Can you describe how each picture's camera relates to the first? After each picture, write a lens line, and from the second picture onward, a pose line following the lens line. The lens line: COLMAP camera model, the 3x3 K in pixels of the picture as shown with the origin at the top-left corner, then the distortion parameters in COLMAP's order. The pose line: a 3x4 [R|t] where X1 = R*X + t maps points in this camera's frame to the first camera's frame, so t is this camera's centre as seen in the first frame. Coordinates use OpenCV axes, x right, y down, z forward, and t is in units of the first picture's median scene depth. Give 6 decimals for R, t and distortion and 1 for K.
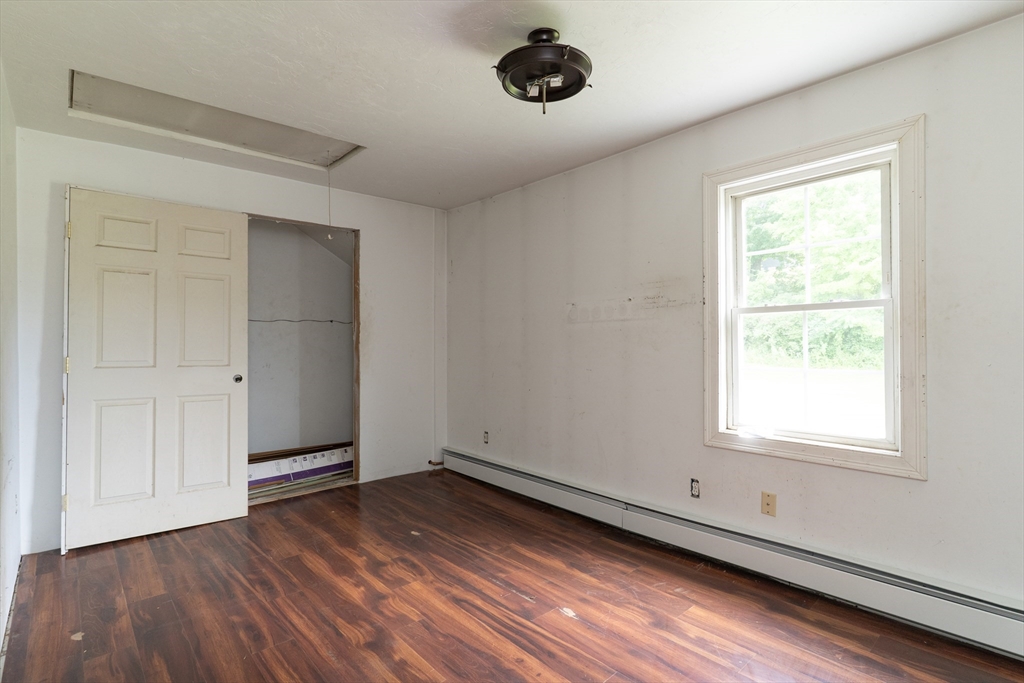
lens RADIAL K [[495.7, 0, 512.5], [0, 495.7, 339.2], [0, 0, 1]] dist [-0.000885, -0.000652]
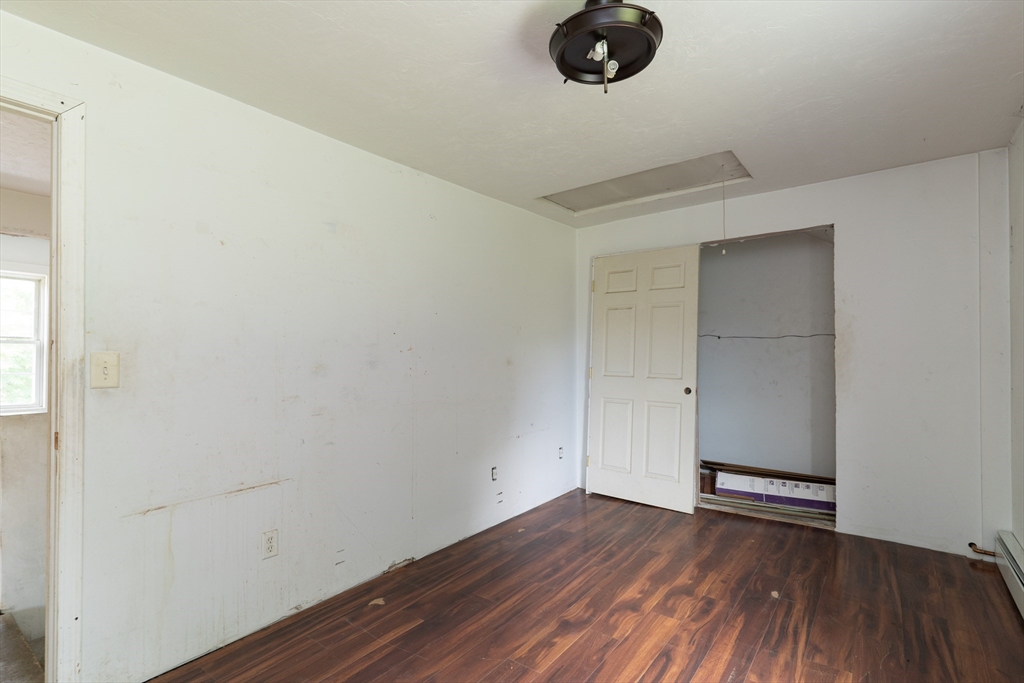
lens RADIAL K [[495.7, 0, 512.5], [0, 495.7, 339.2], [0, 0, 1]] dist [-0.000885, -0.000652]
pose [[0.187551, -0.033553, -0.981682, 0.596943], [0.001441, 0.999425, -0.033884, -0.000121], [0.982254, 0.004941, 0.187491, 0.471229]]
